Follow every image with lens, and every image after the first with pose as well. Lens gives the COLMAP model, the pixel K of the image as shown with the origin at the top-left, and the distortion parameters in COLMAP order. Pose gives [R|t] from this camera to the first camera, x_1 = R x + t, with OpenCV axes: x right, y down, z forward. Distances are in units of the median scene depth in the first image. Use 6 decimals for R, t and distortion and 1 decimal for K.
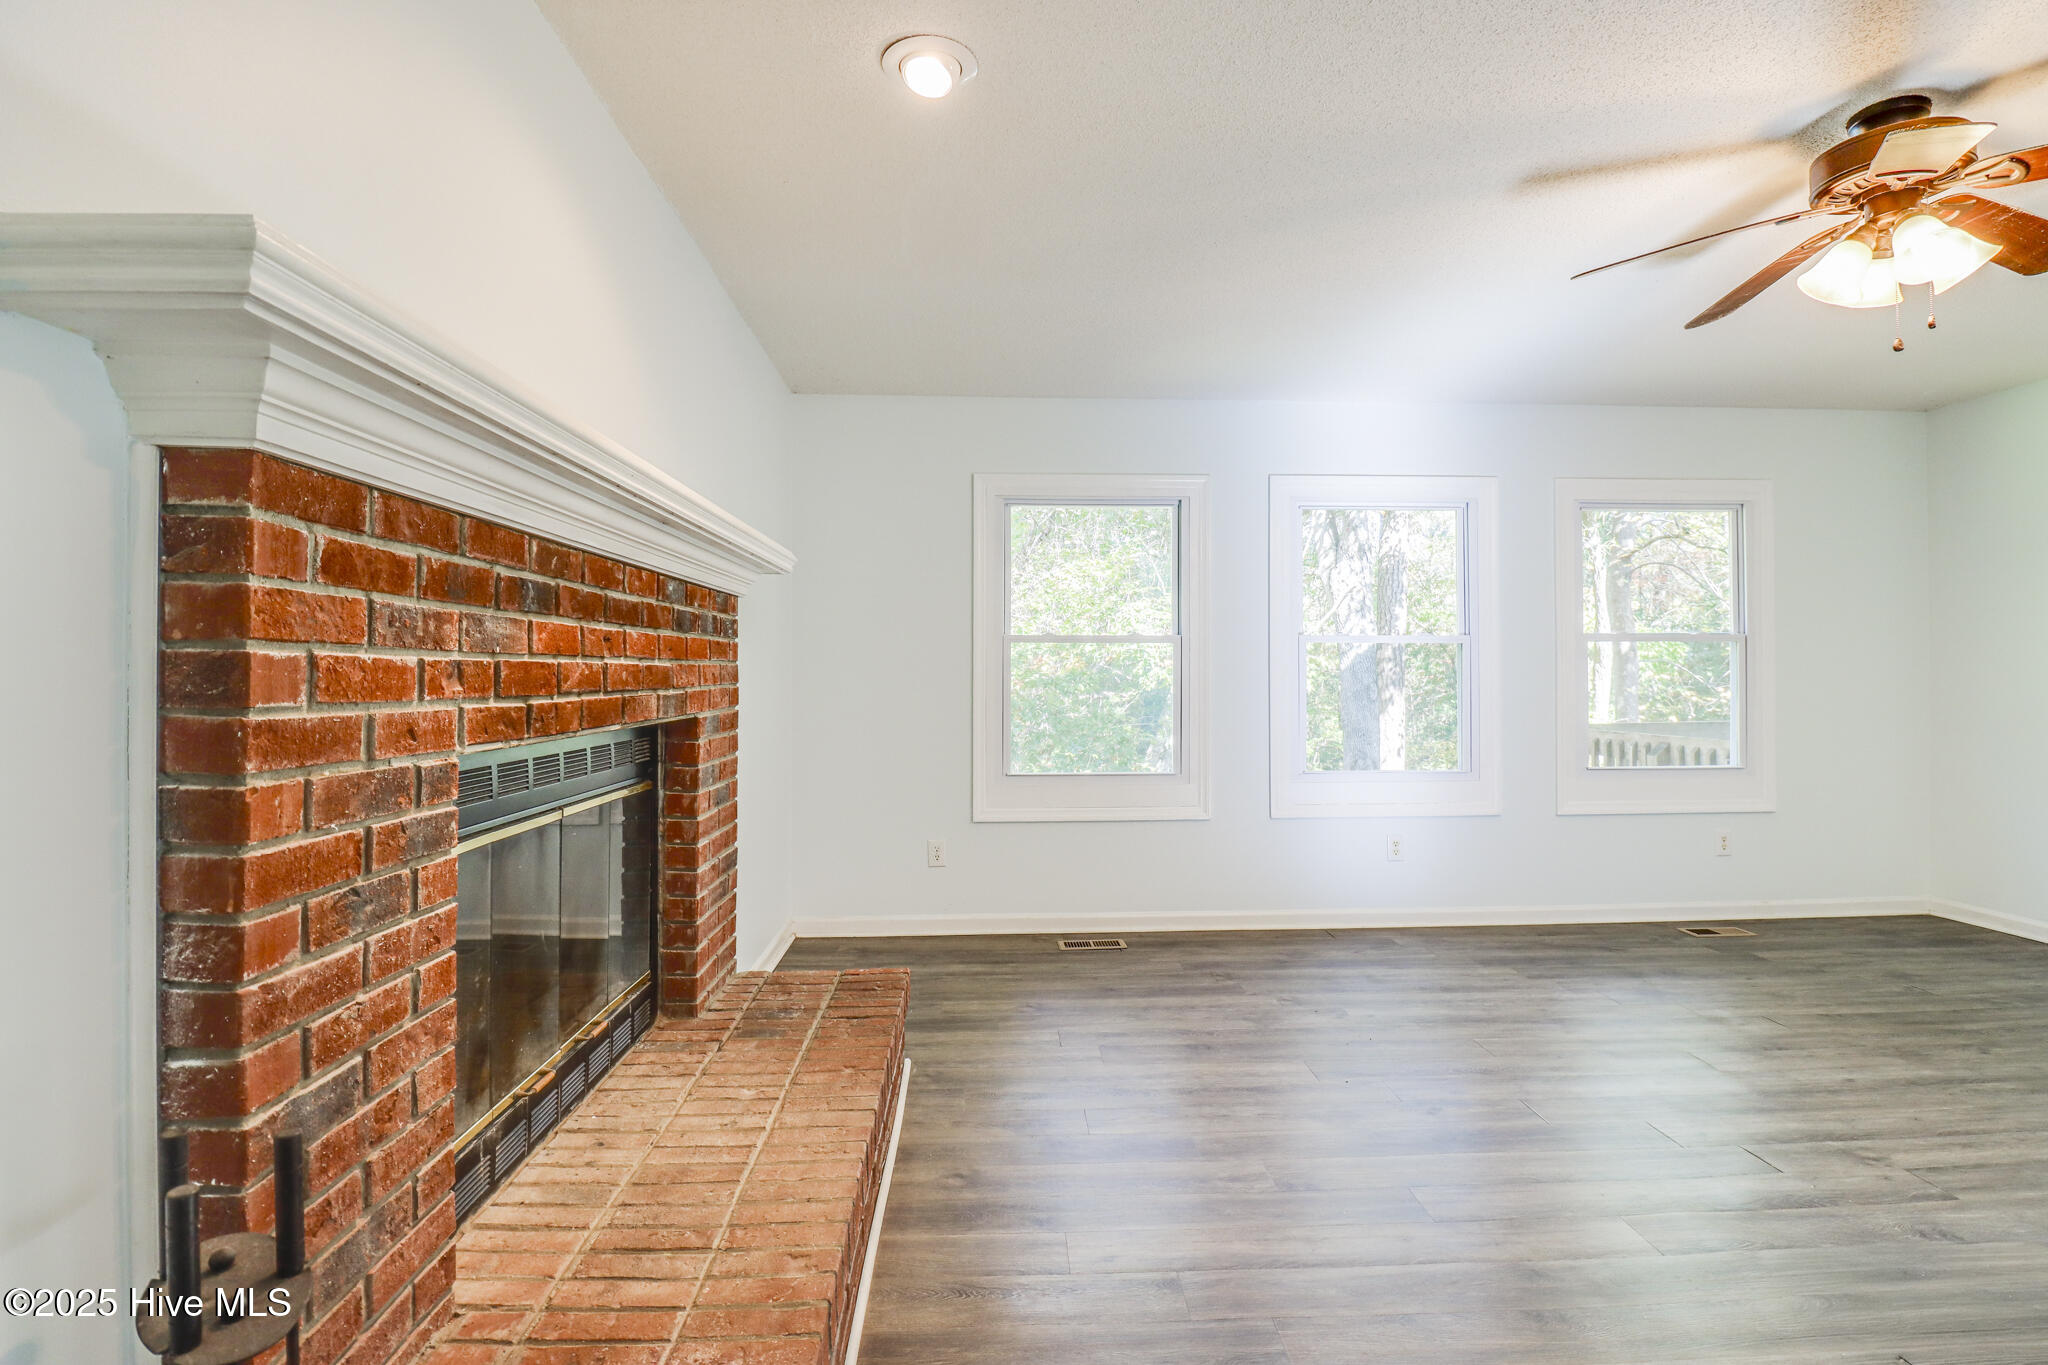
lens RADIAL K [[975.2, 0, 1021.2], [0, 975.2, 669.8], [0, 0, 1]] dist [0.000831, 0.000076]
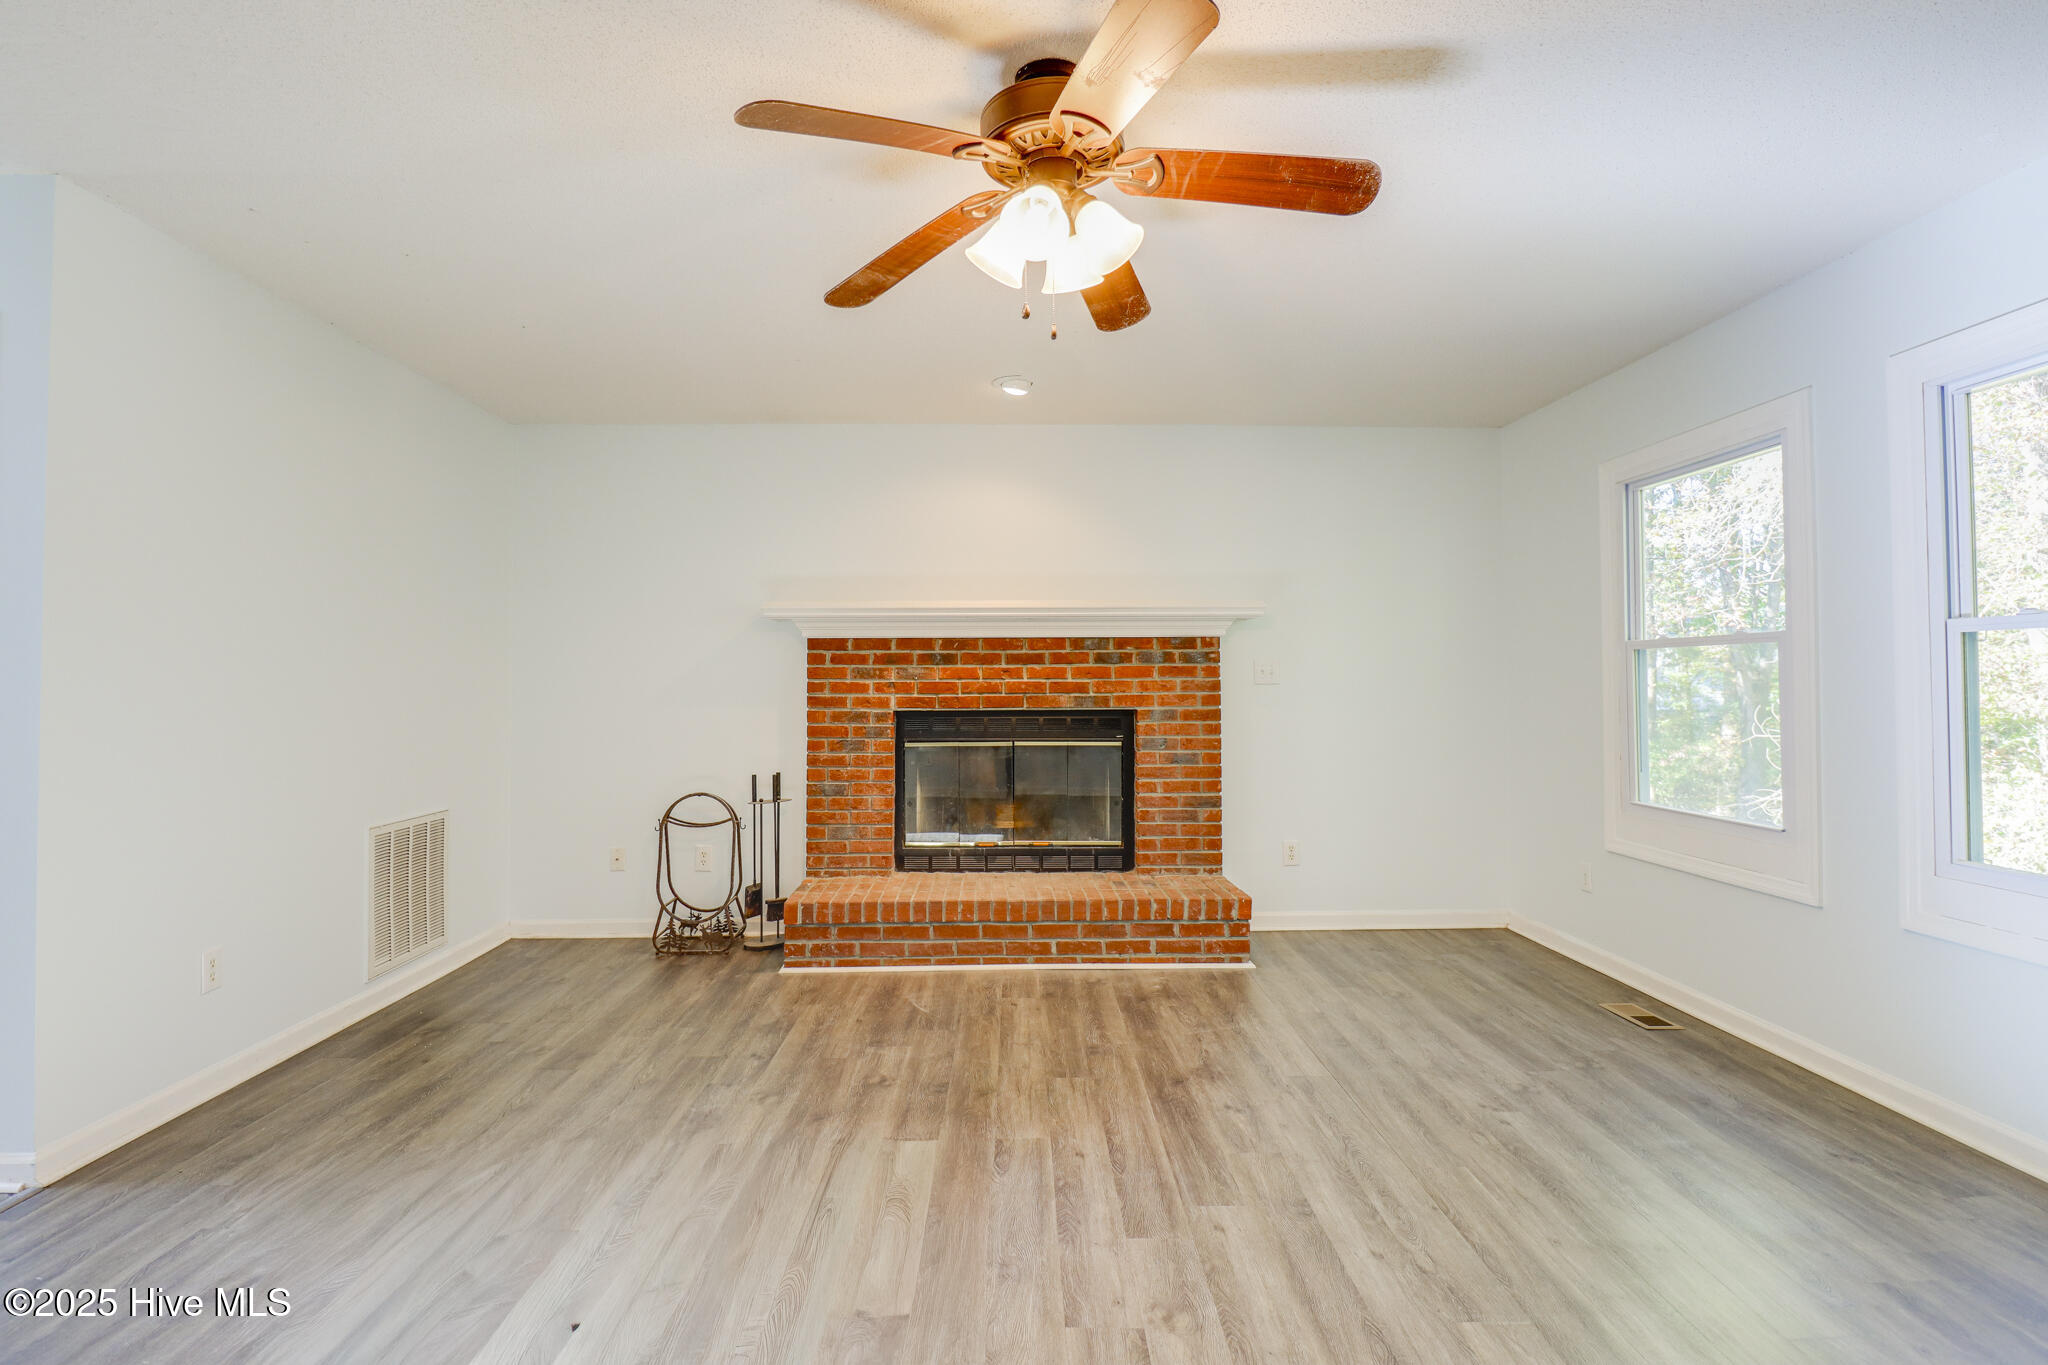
lens RADIAL K [[975.2, 0, 1021.2], [0, 975.2, 669.8], [0, 0, 1]] dist [0.000831, 0.000076]
pose [[-0.020886, -0.021413, -0.999553, 1.093188], [0.003406, 0.999763, -0.021489, 0.008664], [0.999776, -0.003853, -0.020808, 0.599834]]
